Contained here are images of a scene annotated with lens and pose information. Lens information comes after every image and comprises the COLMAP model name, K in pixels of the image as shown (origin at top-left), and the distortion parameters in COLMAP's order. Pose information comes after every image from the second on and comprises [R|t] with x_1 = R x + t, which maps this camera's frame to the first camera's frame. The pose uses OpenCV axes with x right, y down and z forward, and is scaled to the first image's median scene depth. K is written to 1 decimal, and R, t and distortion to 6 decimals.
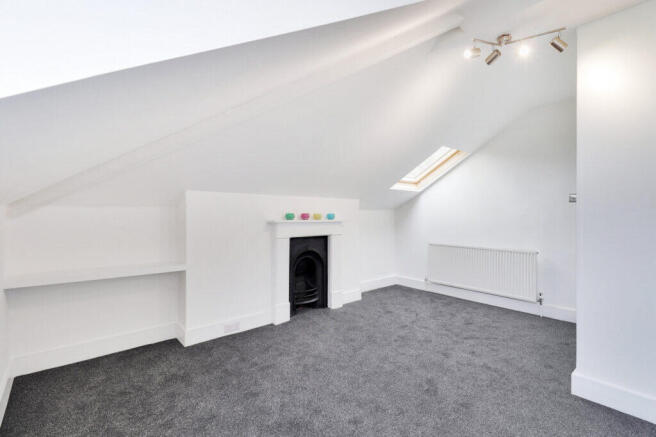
lens RADIAL K [[311.6, 0, 328.0], [0, 311.6, 218.5], [0, 0, 1]] dist [0.001495, -0.000039]
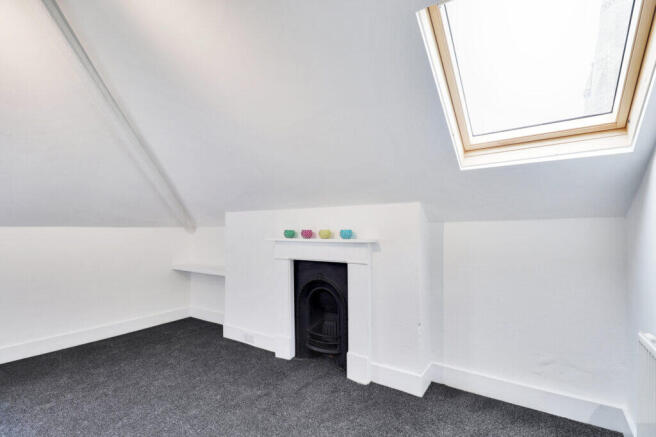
lens RADIAL K [[291.6, 0, 327.7], [0, 291.6, 232.7], [0, 0, 1]] dist [0.001723, 0.000119]
pose [[0.239328, -0.010406, -0.970883, 0.610637], [-0.013908, 0.999803, -0.014144, -0.000535], [0.970839, 0.016889, 0.239136, 0.844163]]
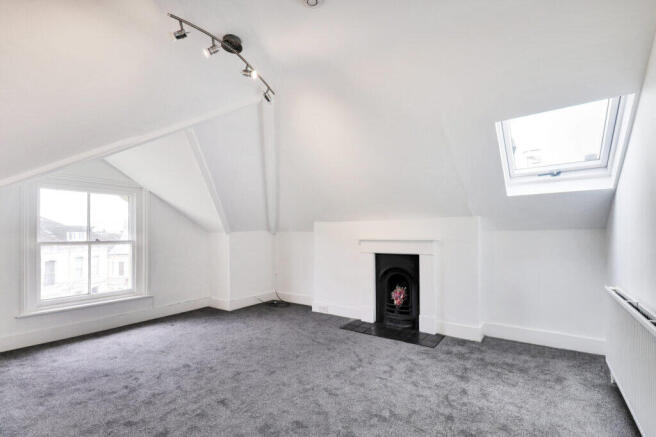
lens RADIAL K [[291.6, 0, 327.7], [0, 291.6, 232.7], [0, 0, 1]] dist [0.001723, 0.000119]
pose [[0.213176, -0.008072, -0.976980, 0.857577], [-0.002228, 0.999959, -0.008748, -0.005710], [0.977011, 0.004042, 0.213150, 0.550723]]
